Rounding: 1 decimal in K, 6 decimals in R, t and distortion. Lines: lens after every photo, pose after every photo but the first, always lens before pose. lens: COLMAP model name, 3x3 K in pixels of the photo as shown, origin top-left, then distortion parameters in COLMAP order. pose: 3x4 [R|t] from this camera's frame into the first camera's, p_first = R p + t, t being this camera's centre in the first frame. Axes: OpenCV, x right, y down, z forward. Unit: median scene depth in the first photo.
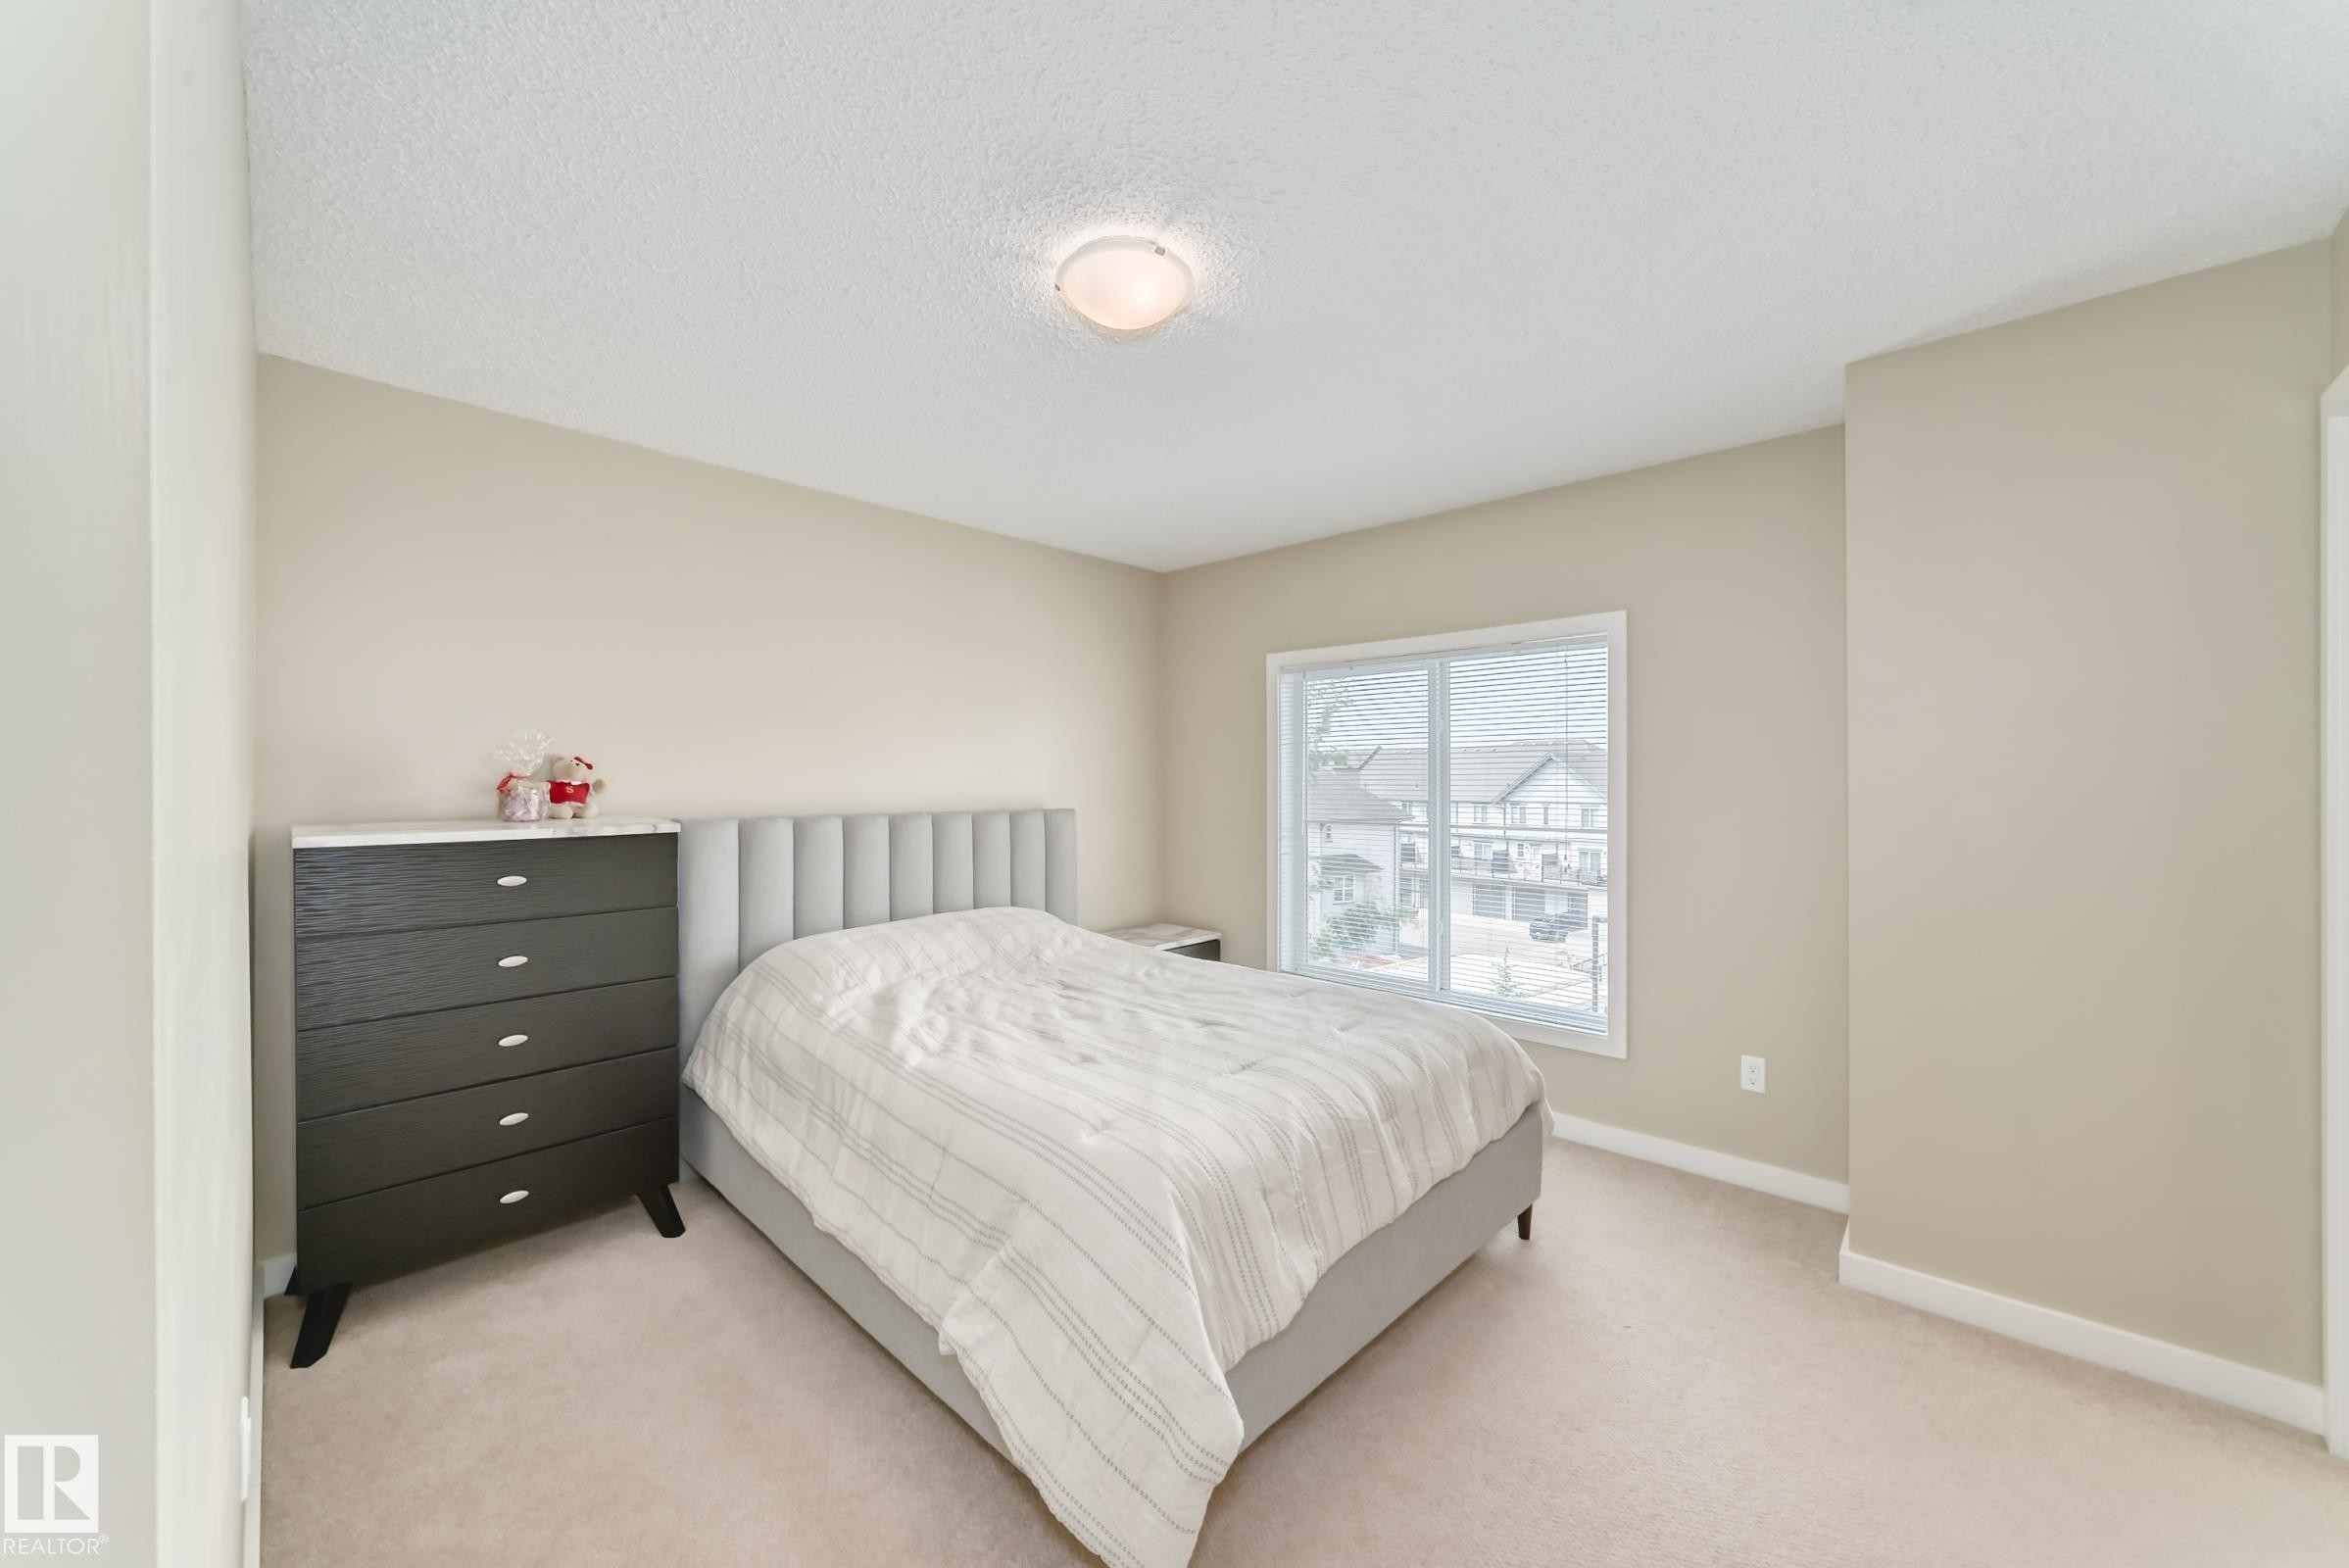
lens RADIAL K [[862.7, 0, 1184.4], [0, 862.7, 783.6], [0, 0, 1]] dist [-0.018814, 0.004876]
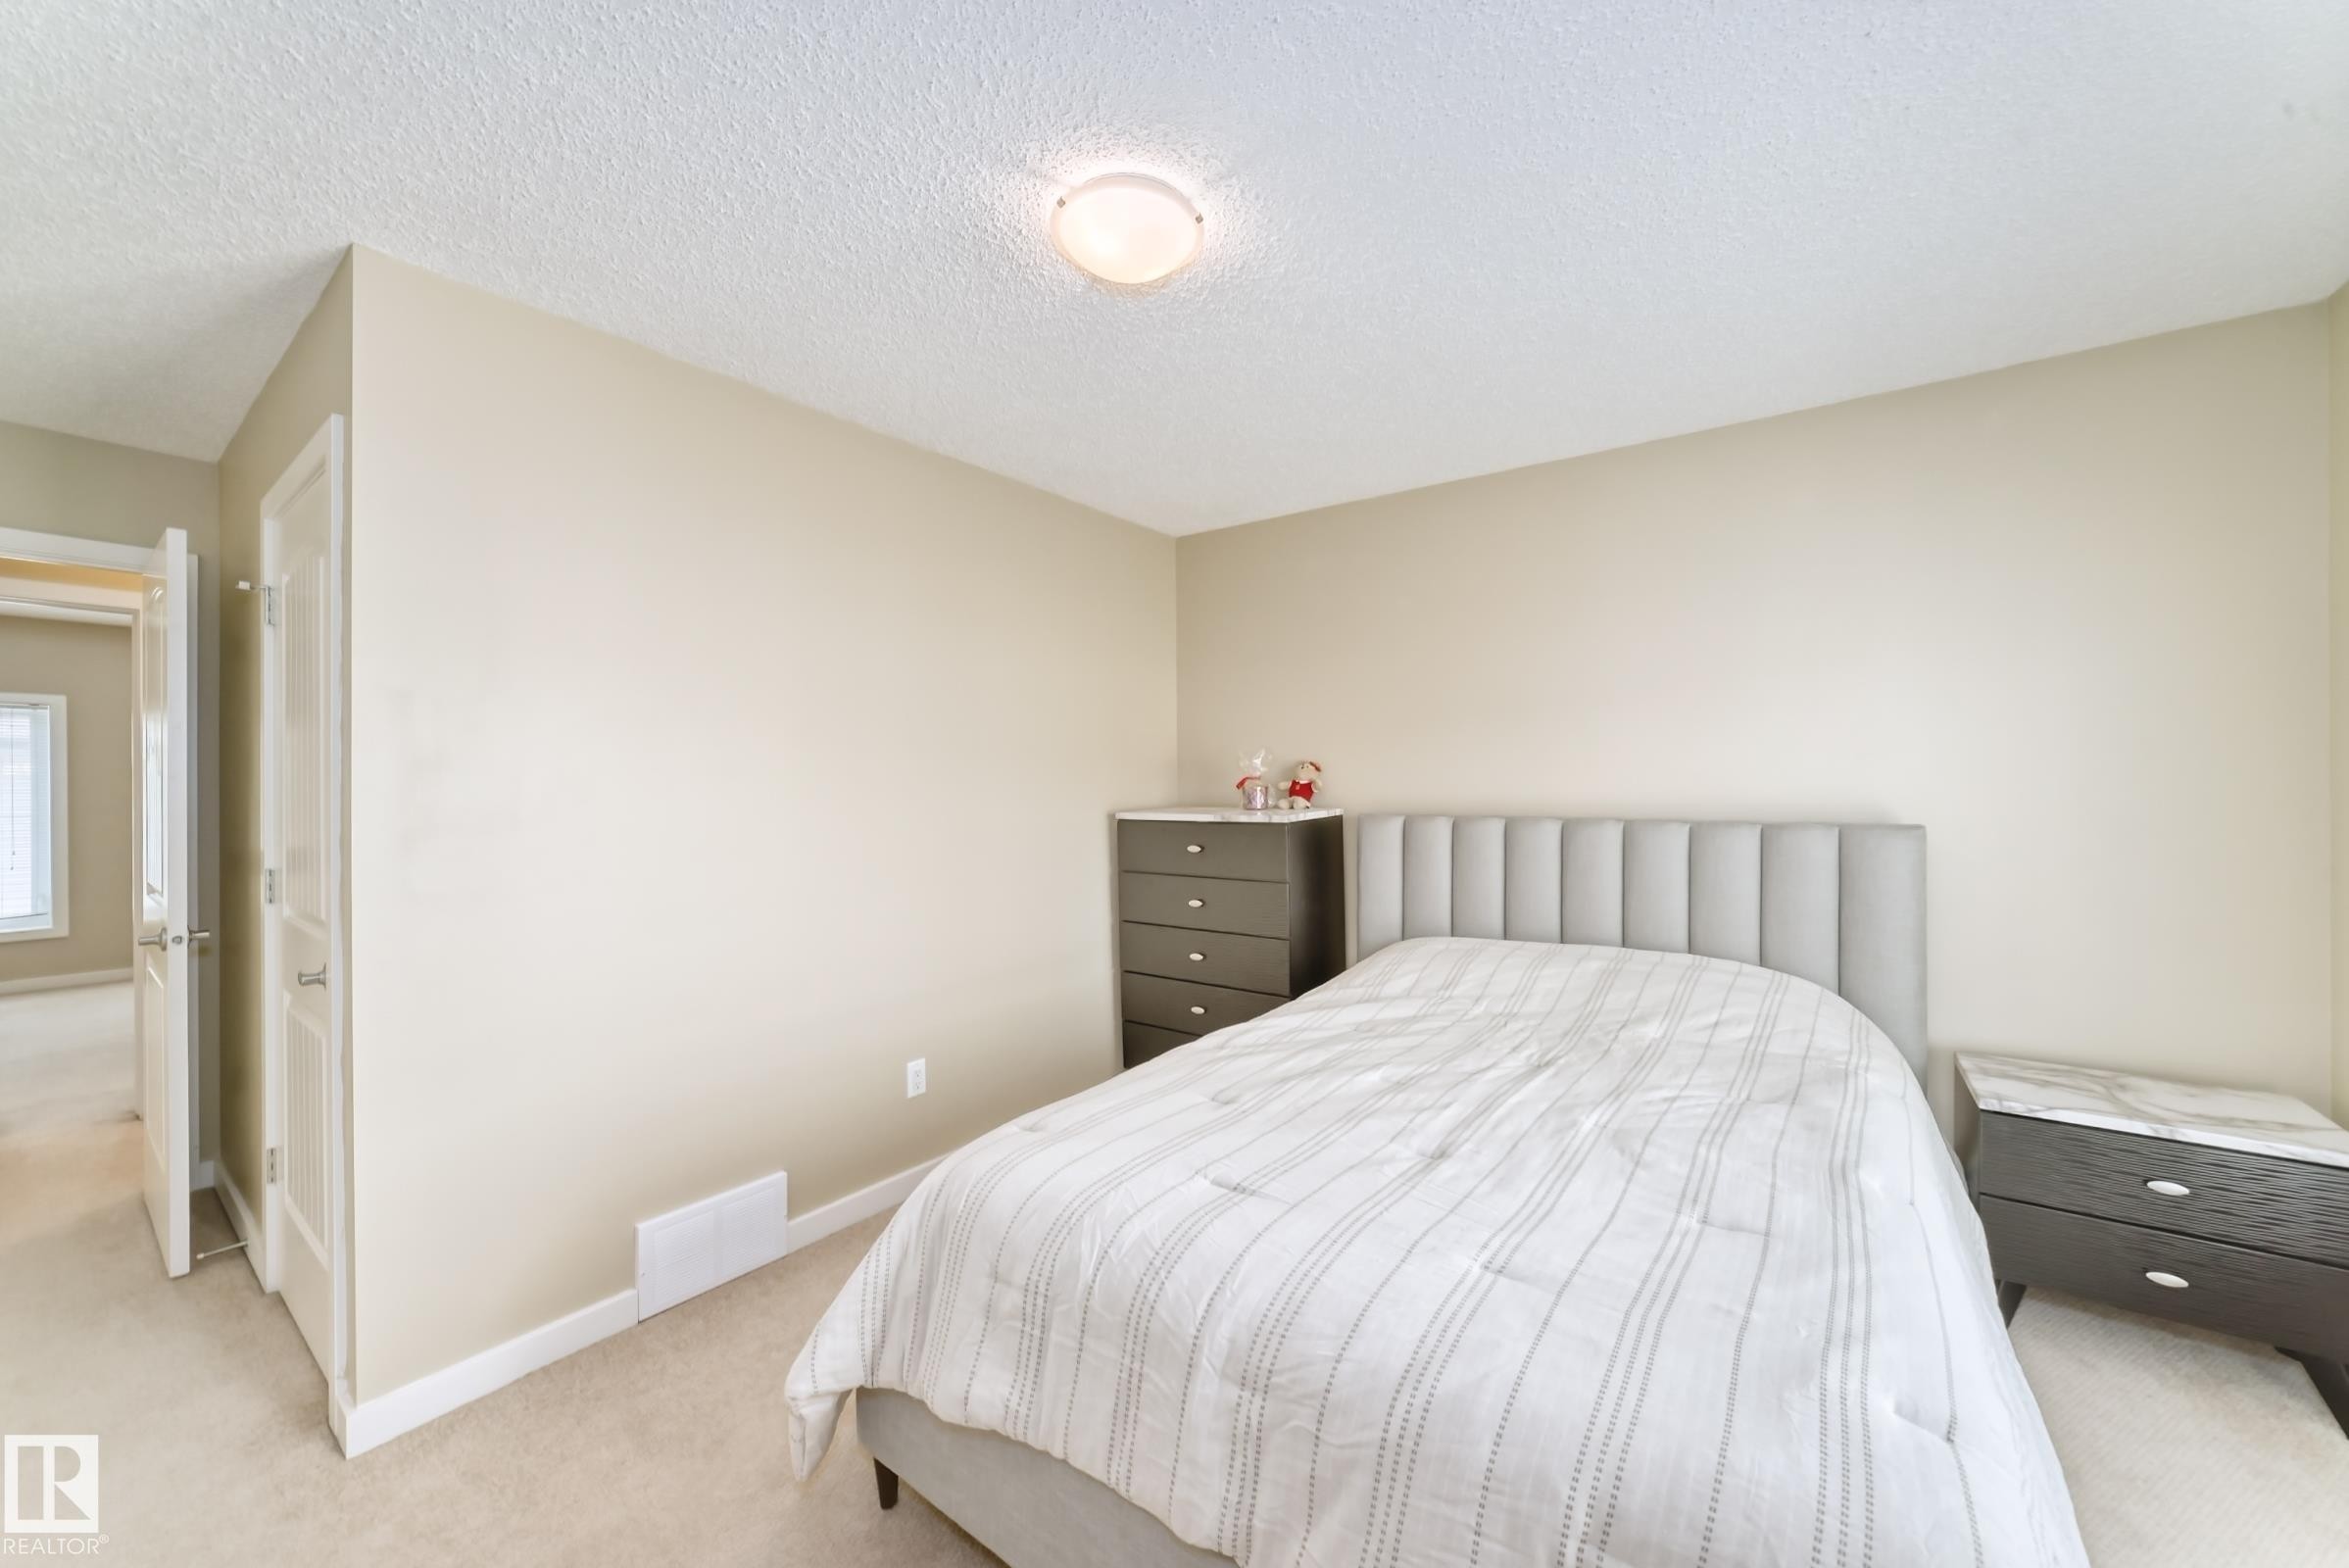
lens RADIAL K [[862.7, 0, 1181.5], [0, 862.7, 785.4], [0, 0, 1]] dist [-0.018814, 0.004876]
pose [[0.124778, 0.006807, -0.992161, 0.576025], [0.003412, 0.999968, 0.007290, -0.006146], [0.992179, -0.004294, 0.124750, 0.652408]]
